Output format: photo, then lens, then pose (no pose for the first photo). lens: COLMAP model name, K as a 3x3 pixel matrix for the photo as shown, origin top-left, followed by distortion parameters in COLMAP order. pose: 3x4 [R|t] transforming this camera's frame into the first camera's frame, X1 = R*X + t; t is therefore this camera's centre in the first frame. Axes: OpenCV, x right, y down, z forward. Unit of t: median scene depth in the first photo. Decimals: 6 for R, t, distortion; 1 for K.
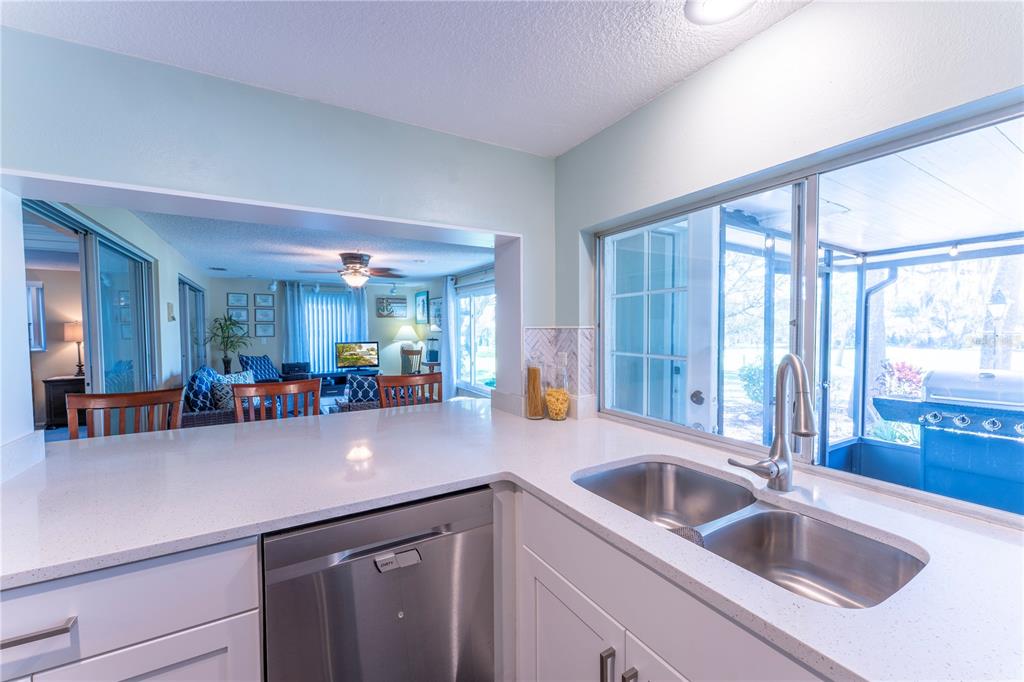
lens RADIAL K [[413.9, 0, 510.2], [0, 413.9, 344.0], [0, 0, 1]] dist [-0.000448, -0.000536]
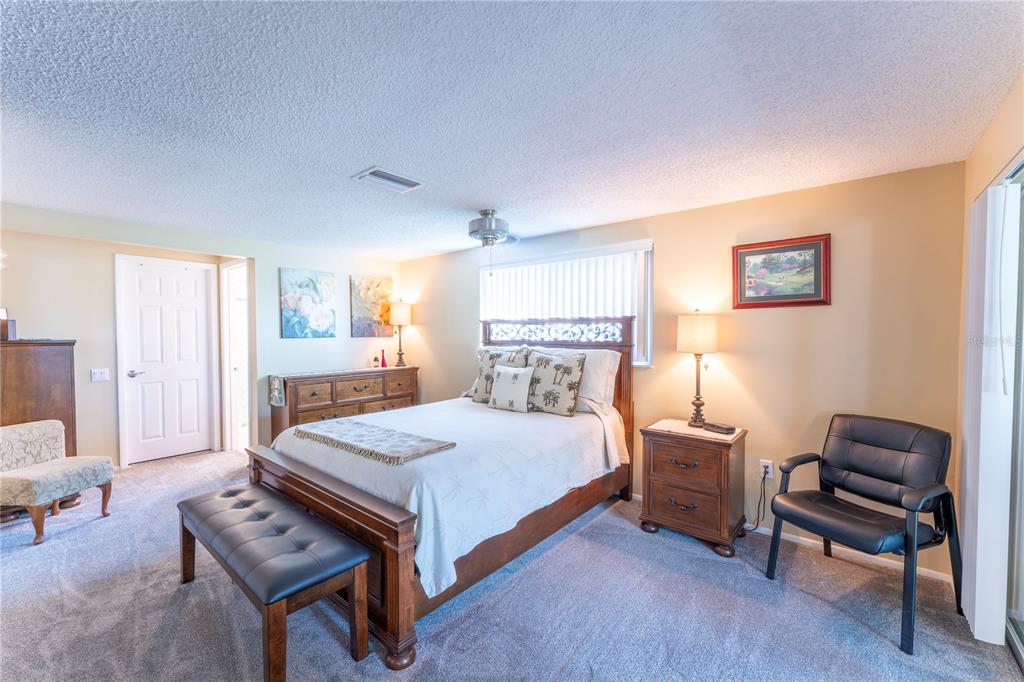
lens RADIAL K [[413.9, 0, 513.6], [0, 413.9, 341.2], [0, 0, 1]] dist [-0.000448, -0.000536]
pose [[0.344476, 0.033997, -0.938179, -0.534186], [-0.041360, 0.998923, 0.021012, -0.016391], [0.937884, 0.031565, 0.345511, 0.506280]]
